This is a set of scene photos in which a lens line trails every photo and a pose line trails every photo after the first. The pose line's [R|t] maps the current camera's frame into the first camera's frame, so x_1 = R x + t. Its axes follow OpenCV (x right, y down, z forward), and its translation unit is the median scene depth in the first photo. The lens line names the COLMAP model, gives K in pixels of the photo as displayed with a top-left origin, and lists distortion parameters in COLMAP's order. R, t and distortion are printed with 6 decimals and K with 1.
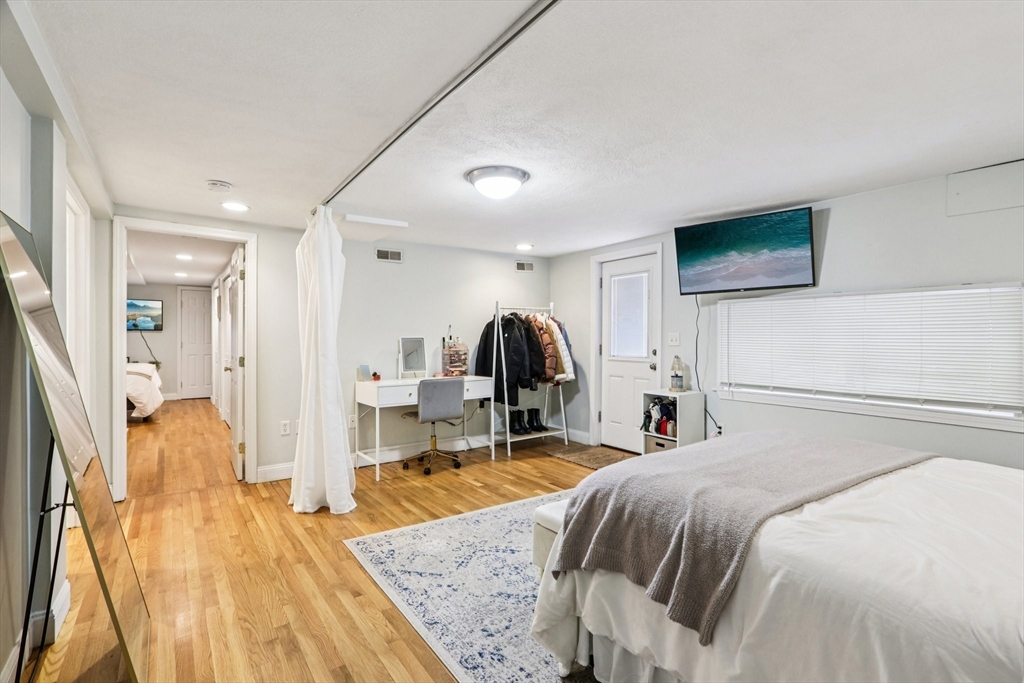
lens RADIAL K [[486.3, 0, 503.2], [0, 486.3, 337.4], [0, 0, 1]] dist [-0.000844, -0.000378]
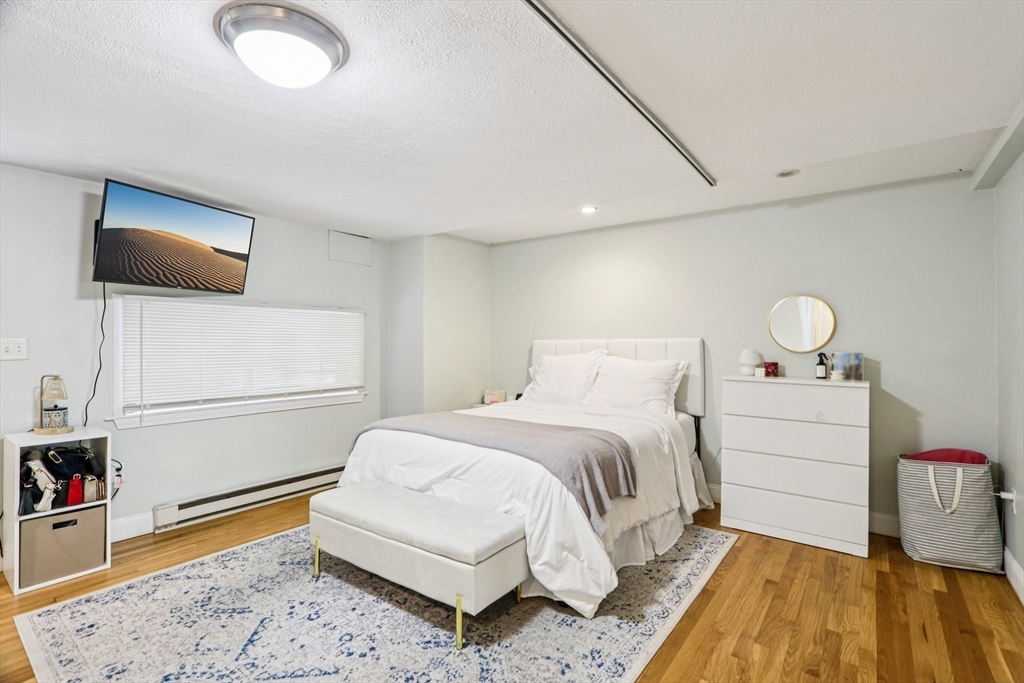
lens RADIAL K [[483.1, 0, 512.0], [0, 483.1, 341.5], [0, 0, 1]] dist [-0.001907, 0.000450]
pose [[-0.316918, 0.001874, 0.948451, -0.519056], [-0.000883, 0.999997, -0.002271, -0.004693], [-0.948453, -0.001557, -0.316915, 0.831528]]
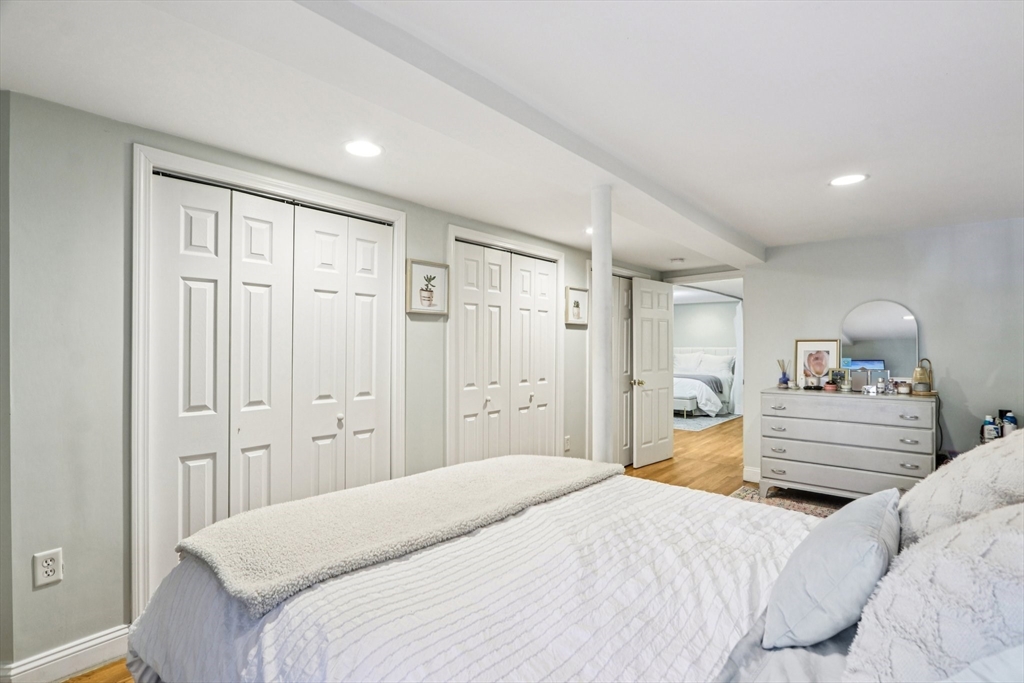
lens RADIAL K [[486.3, 0, 503.2], [0, 486.3, 337.4], [0, 0, 1]] dist [-0.000844, -0.000378]
pose [[-0.234797, 0.023645, 0.971757, -1.253502], [0.003296, 0.999718, -0.023529, -0.006552], [-0.972039, -0.002322, -0.234809, 1.440695]]
